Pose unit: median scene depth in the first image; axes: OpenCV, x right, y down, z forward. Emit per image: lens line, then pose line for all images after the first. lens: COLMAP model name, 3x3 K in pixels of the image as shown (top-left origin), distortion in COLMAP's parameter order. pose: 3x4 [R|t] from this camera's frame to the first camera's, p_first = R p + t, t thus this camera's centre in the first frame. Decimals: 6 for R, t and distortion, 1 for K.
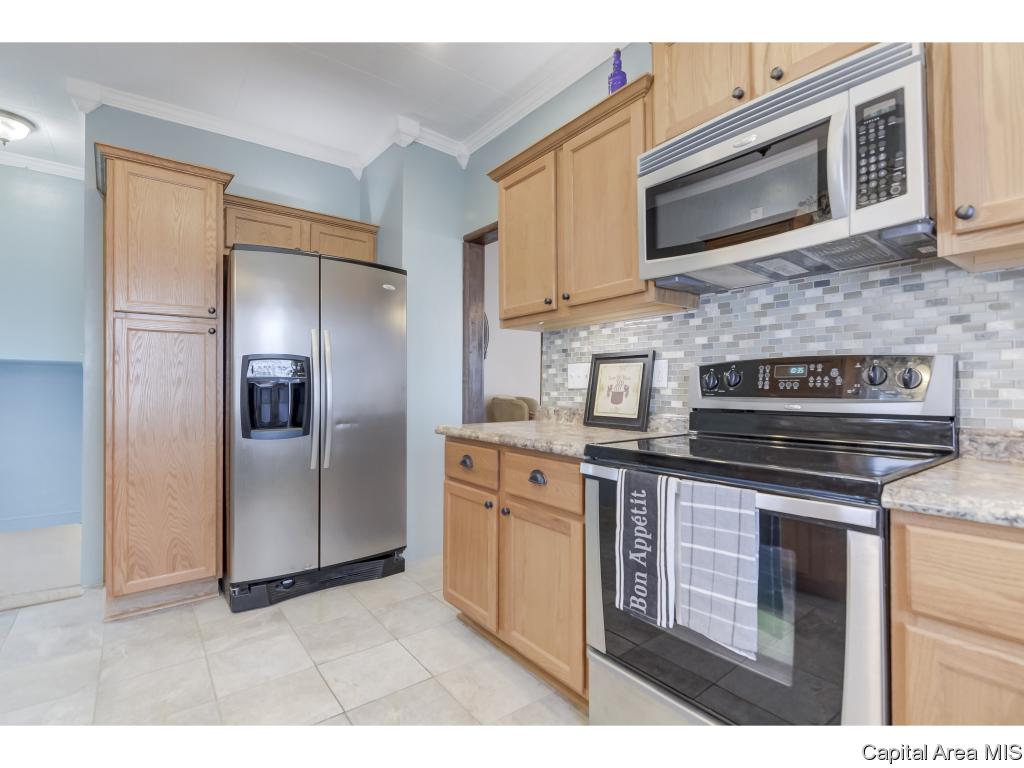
lens RADIAL K [[491.0, 0, 504.7], [0, 491.0, 382.6], [0, 0, 1]] dist [0.018322, -0.012051]
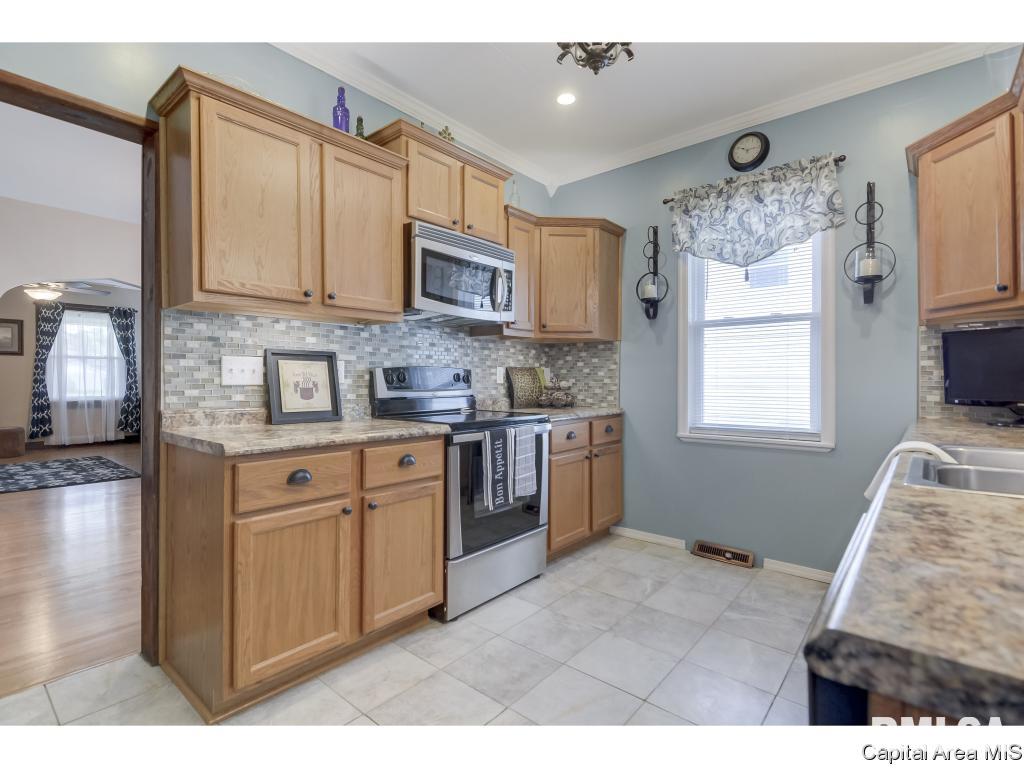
lens RADIAL K [[491.0, 0, 504.7], [0, 491.0, 382.6], [0, 0, 1]] dist [0.018322, -0.012051]
pose [[-0.218635, -0.006662, 0.975784, -1.017007], [-0.012087, 0.999918, 0.004119, -0.002417], [-0.975732, -0.010894, -0.218698, 0.921022]]
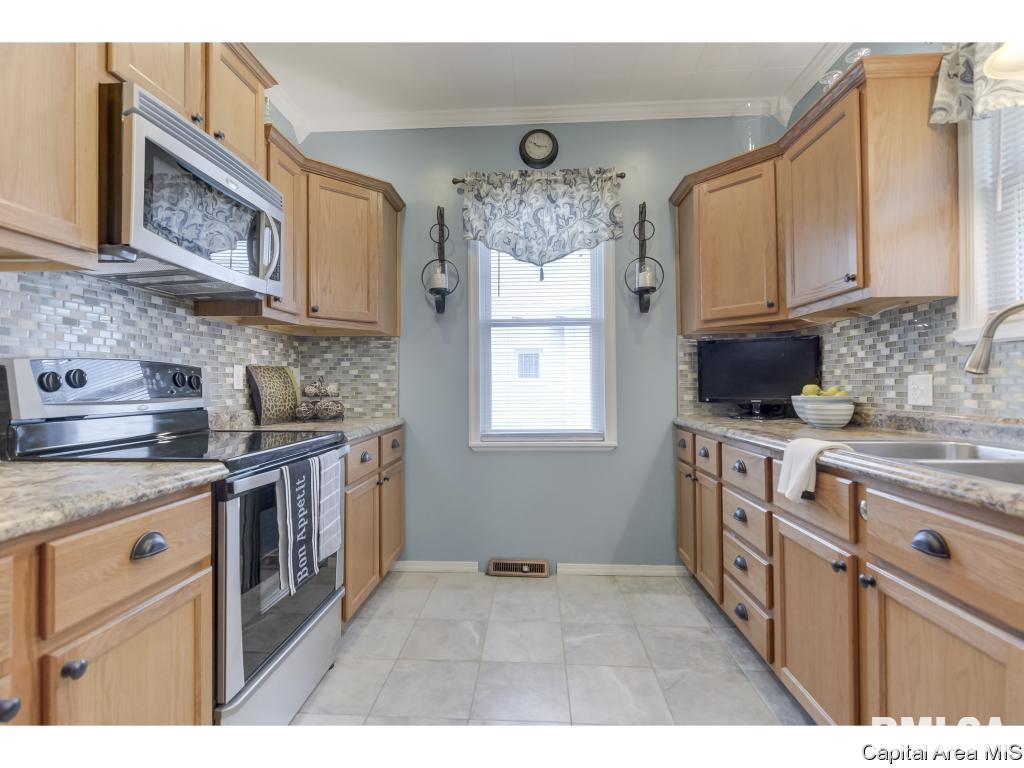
lens RADIAL K [[491.0, 0, 504.7], [0, 491.0, 382.6], [0, 0, 1]] dist [0.018322, -0.012051]
pose [[-0.761662, 0.006528, 0.647942, -0.563530], [-0.003005, 0.999903, -0.013607, 0.006456], [-0.647968, -0.012311, -0.761568, 1.048856]]
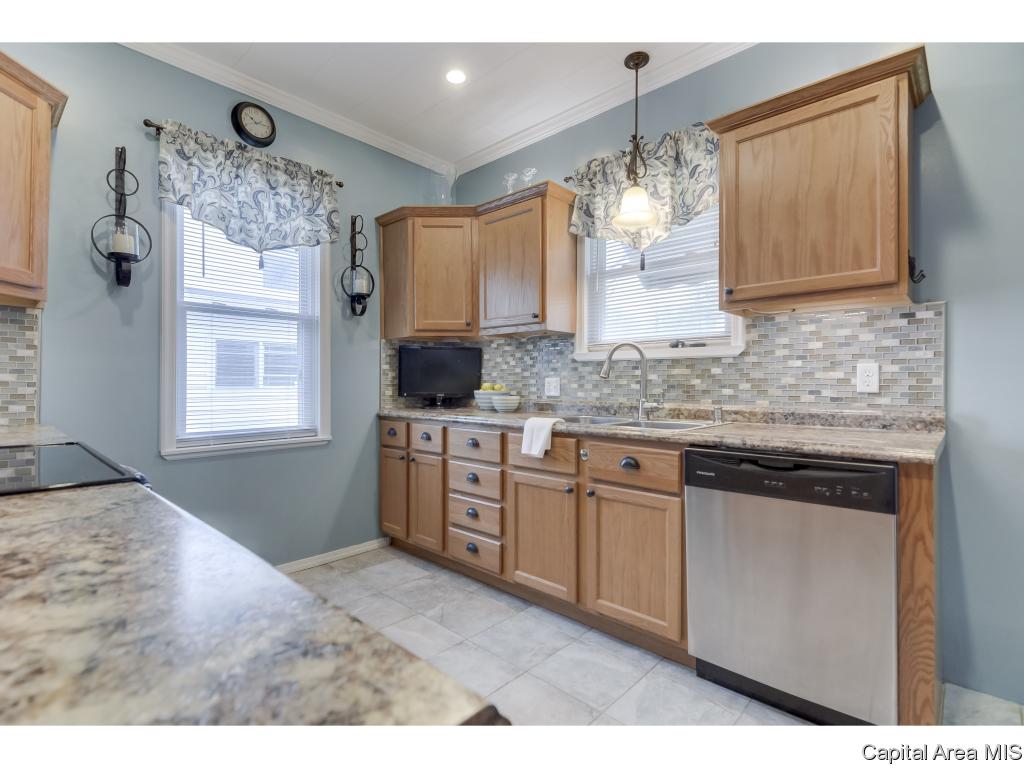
lens RADIAL K [[491.0, 0, 504.7], [0, 491.0, 382.6], [0, 0, 1]] dist [0.018322, -0.012051]
pose [[-0.985140, -0.007252, -0.171598, -0.137842], [-0.005414, 0.999923, -0.011179, 0.010554], [0.171666, -0.010084, -0.985104, 1.329157]]
